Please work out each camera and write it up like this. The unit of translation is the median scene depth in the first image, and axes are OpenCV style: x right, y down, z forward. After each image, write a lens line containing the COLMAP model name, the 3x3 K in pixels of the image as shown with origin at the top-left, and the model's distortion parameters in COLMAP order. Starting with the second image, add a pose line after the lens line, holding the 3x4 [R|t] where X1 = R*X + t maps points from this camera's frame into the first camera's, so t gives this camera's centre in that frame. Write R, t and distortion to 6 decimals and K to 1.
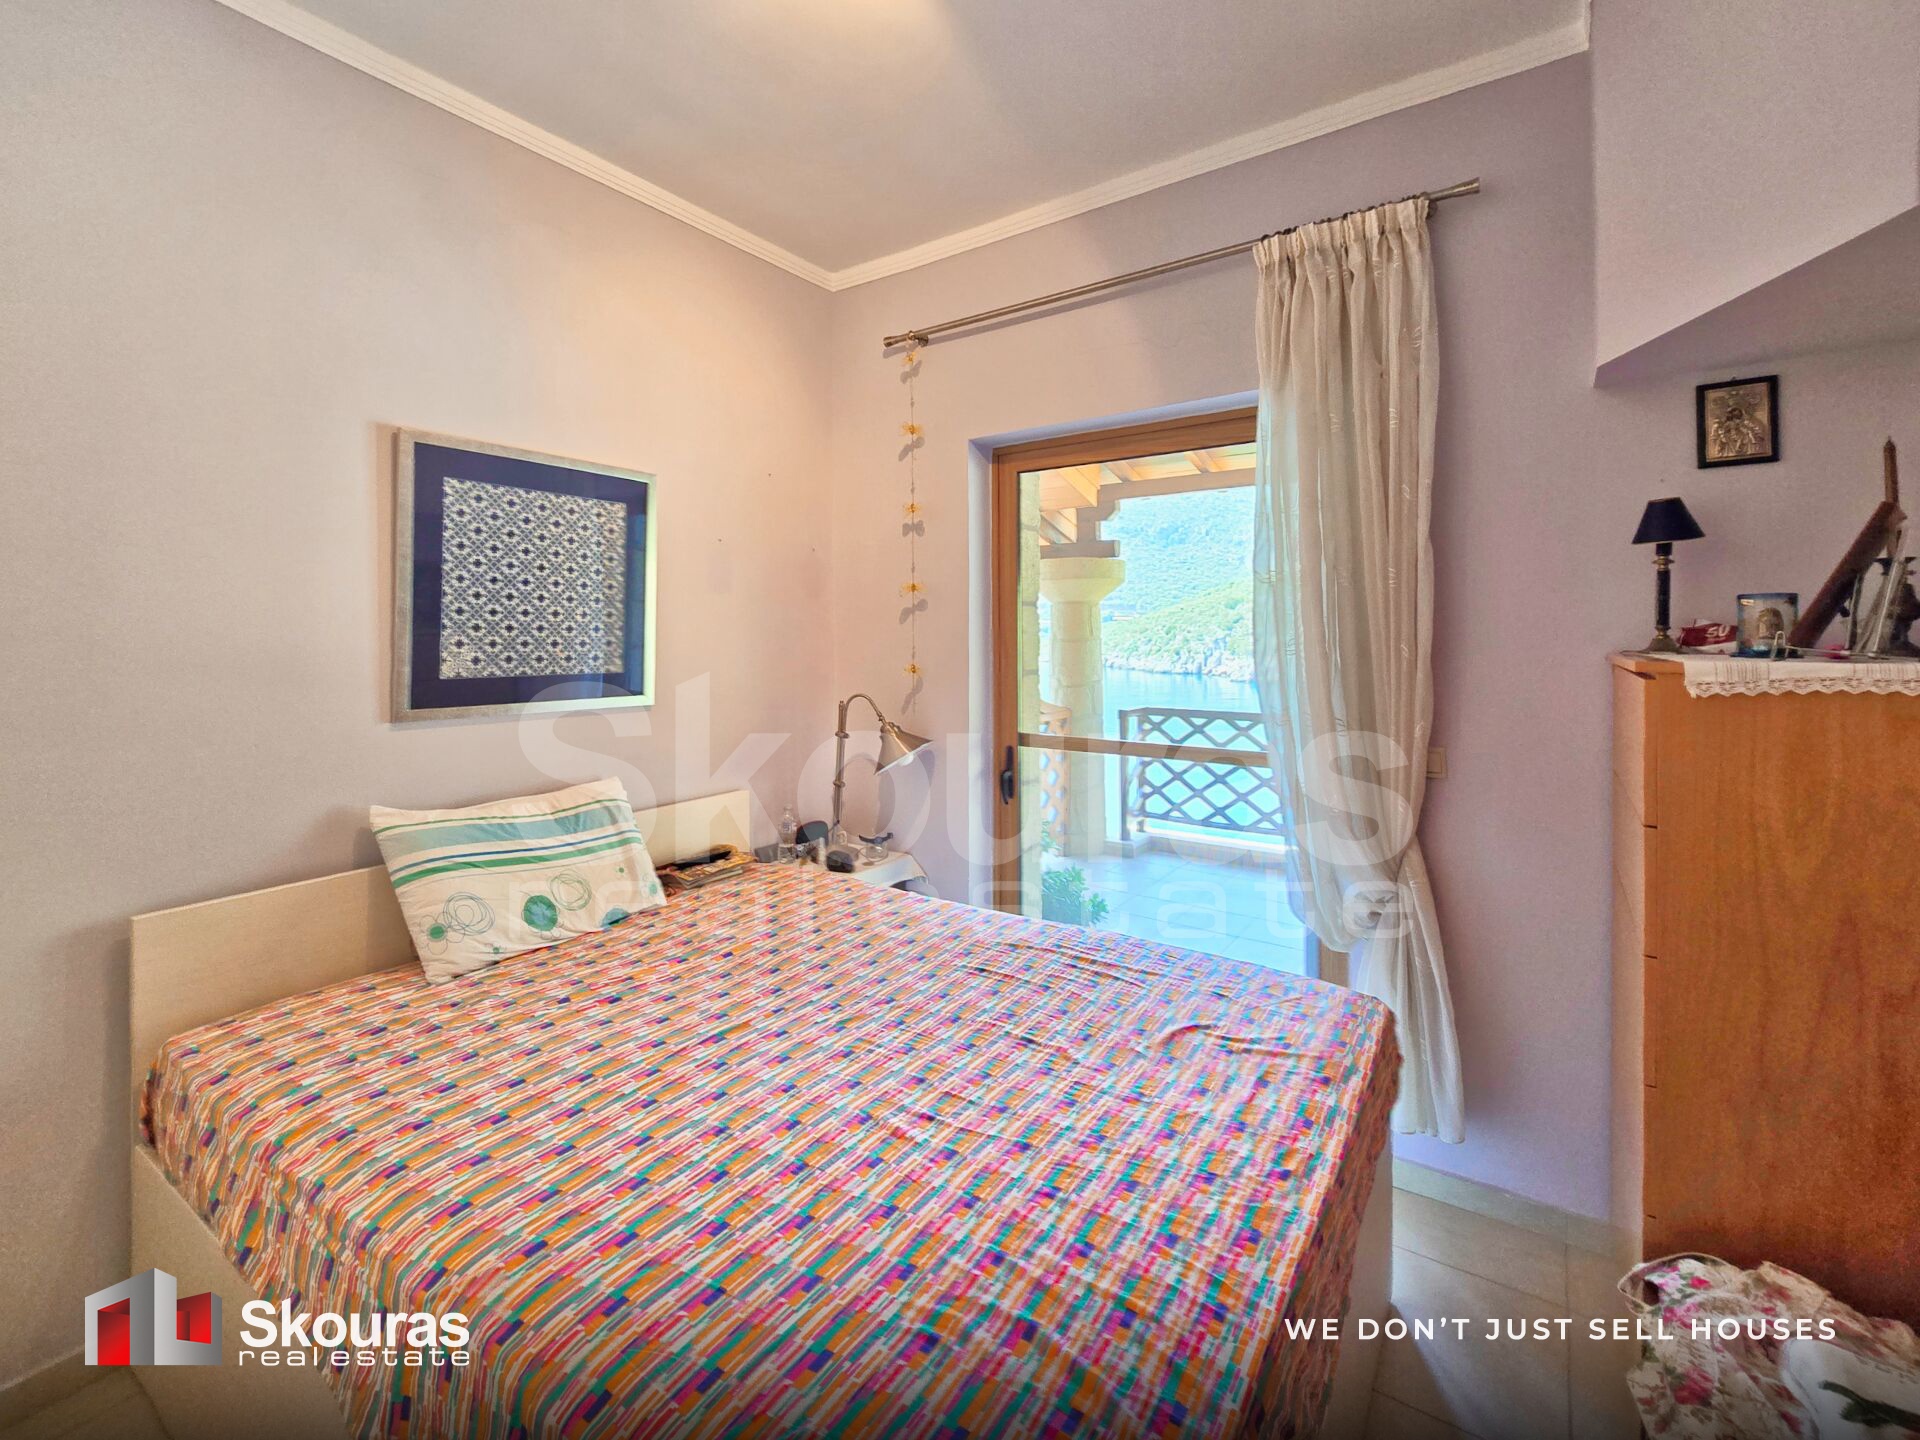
lens RADIAL K [[836.9, 0, 943.1], [0, 836.9, 626.3], [0, 0, 1]] dist [0.000414, -0.000156]
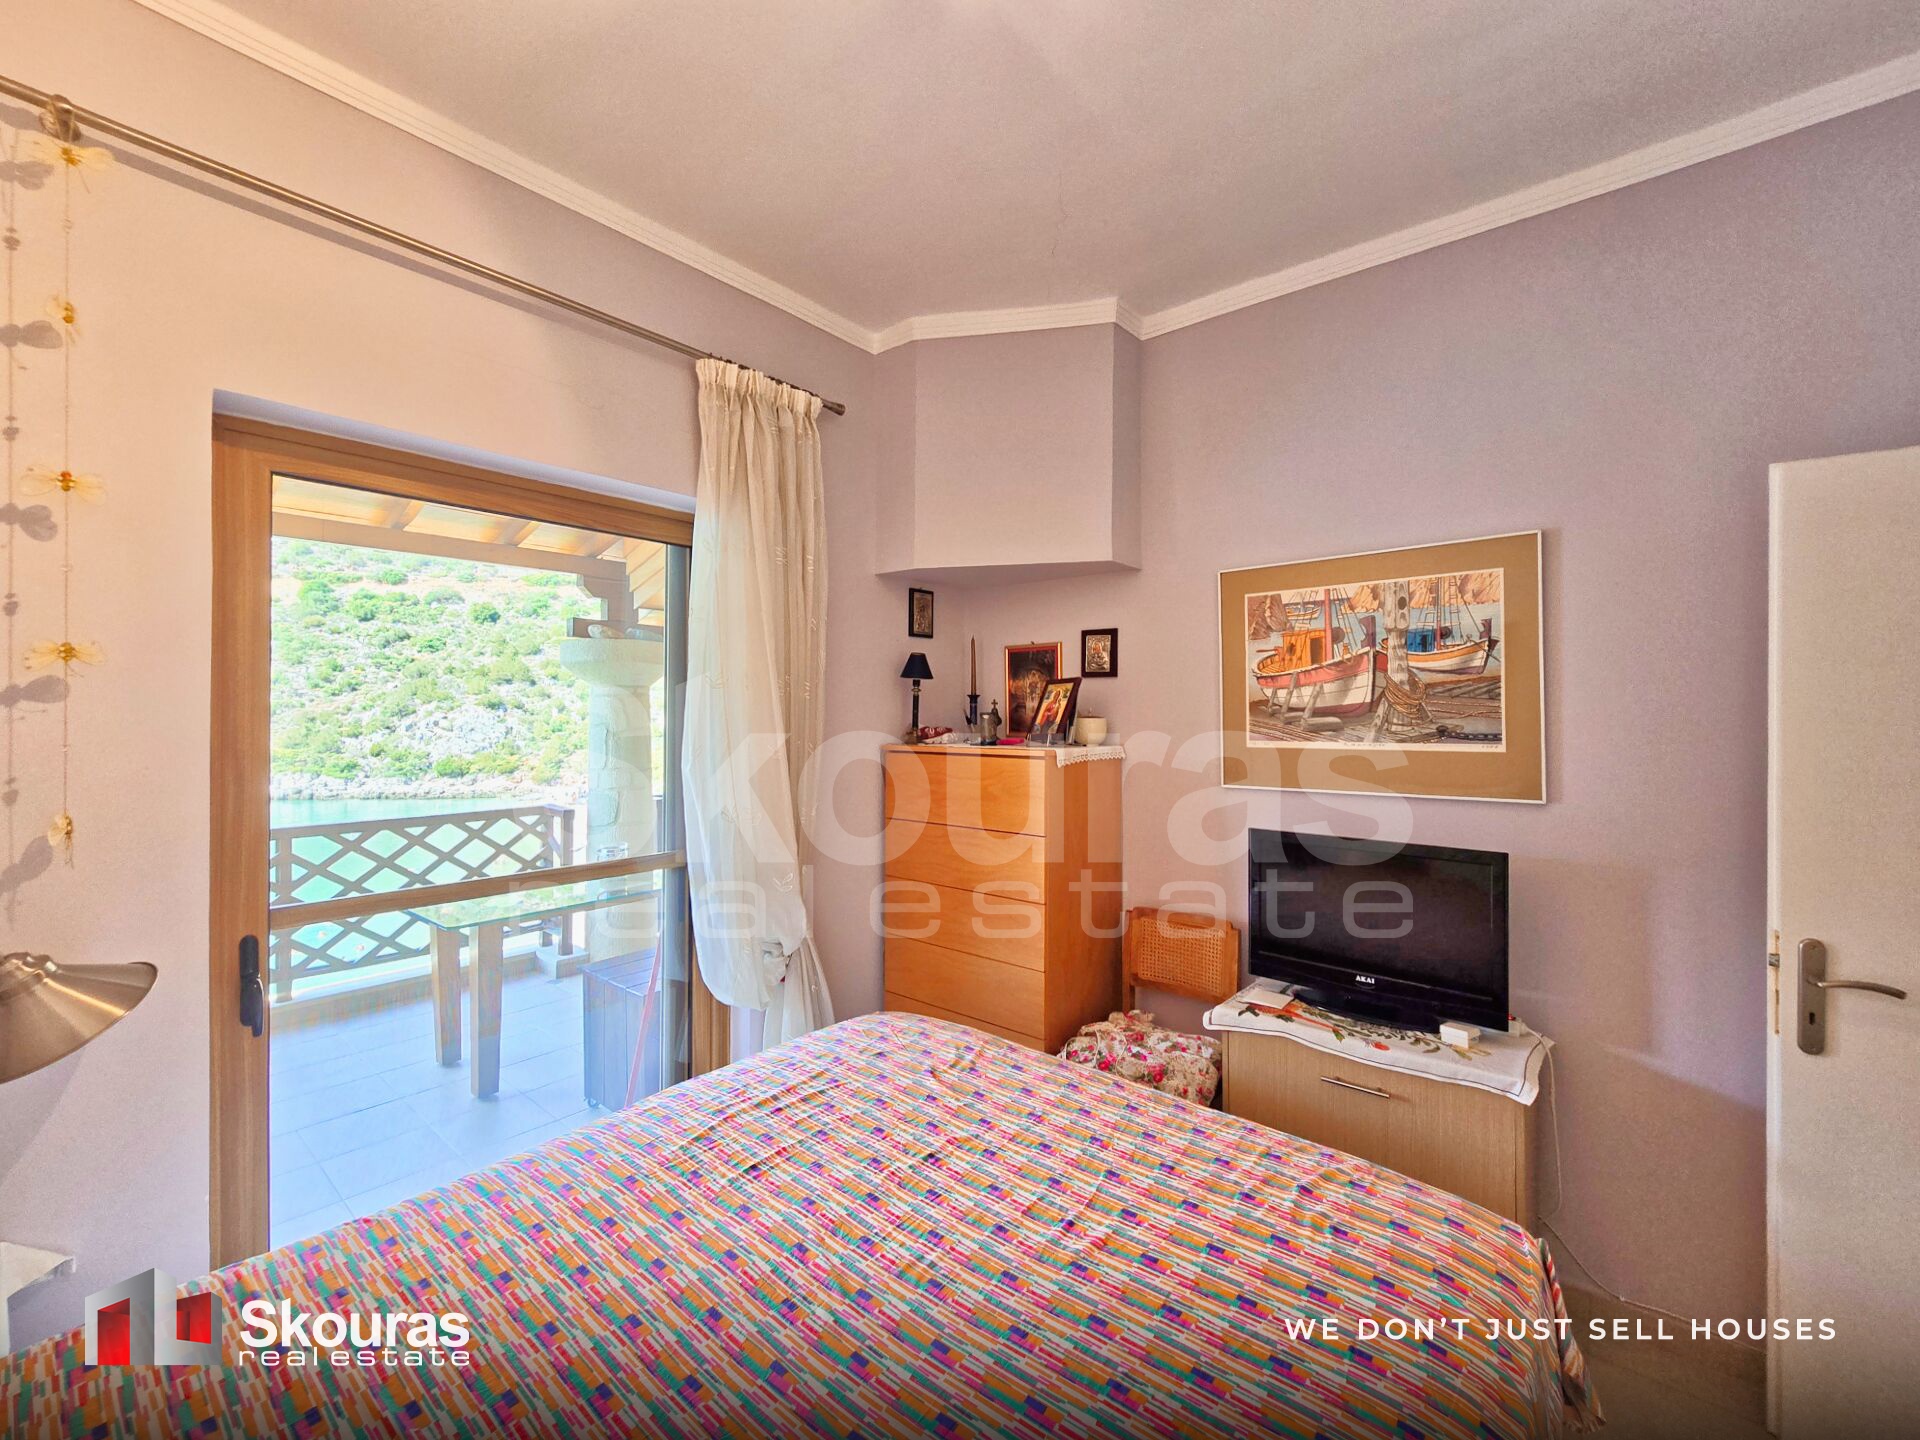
lens RADIAL K [[800.8, 0, 962.4], [0, 800.8, 711.5], [0, 0, 1]] dist [-0.005342, -0.000485]
pose [[0.072833, 0.005897, 0.997327, -0.737346], [-0.010906, 0.999927, -0.005116, -0.026815], [-0.997285, -0.010504, 0.072892, 0.780024]]
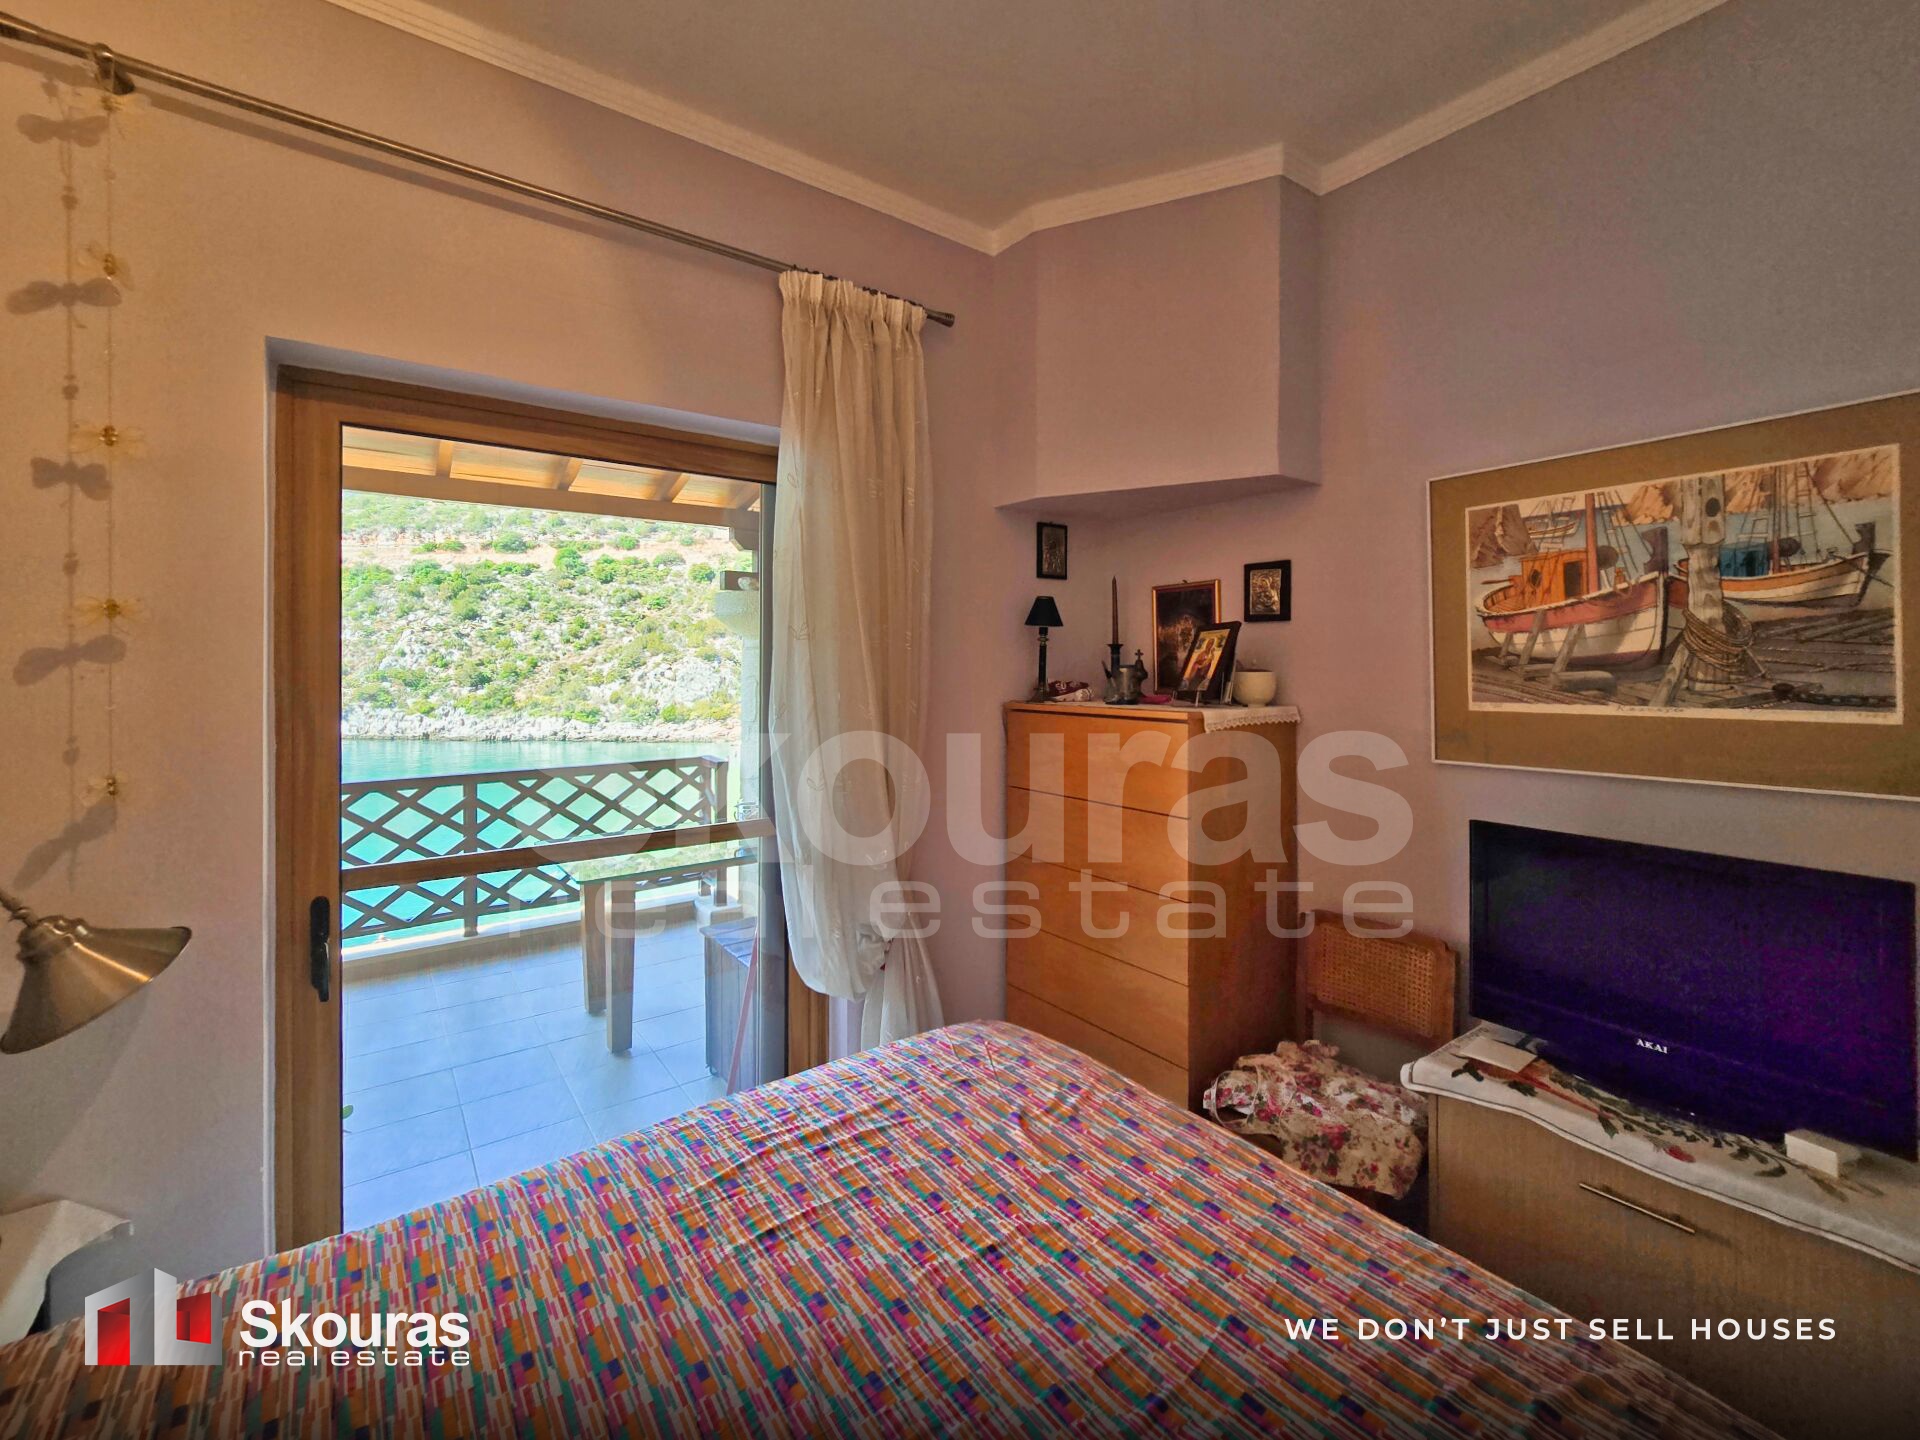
lens RADIAL K [[814.3, 0, 959.6], [0, 814.3, 663.3], [0, 0, 1]] dist [-0.004267, -0.000641]
pose [[0.302948, 0.003110, 0.953002, -0.532060], [-0.007787, 0.999969, -0.000788, -0.033322], [-0.952975, -0.007182, 0.302963, 0.700511]]
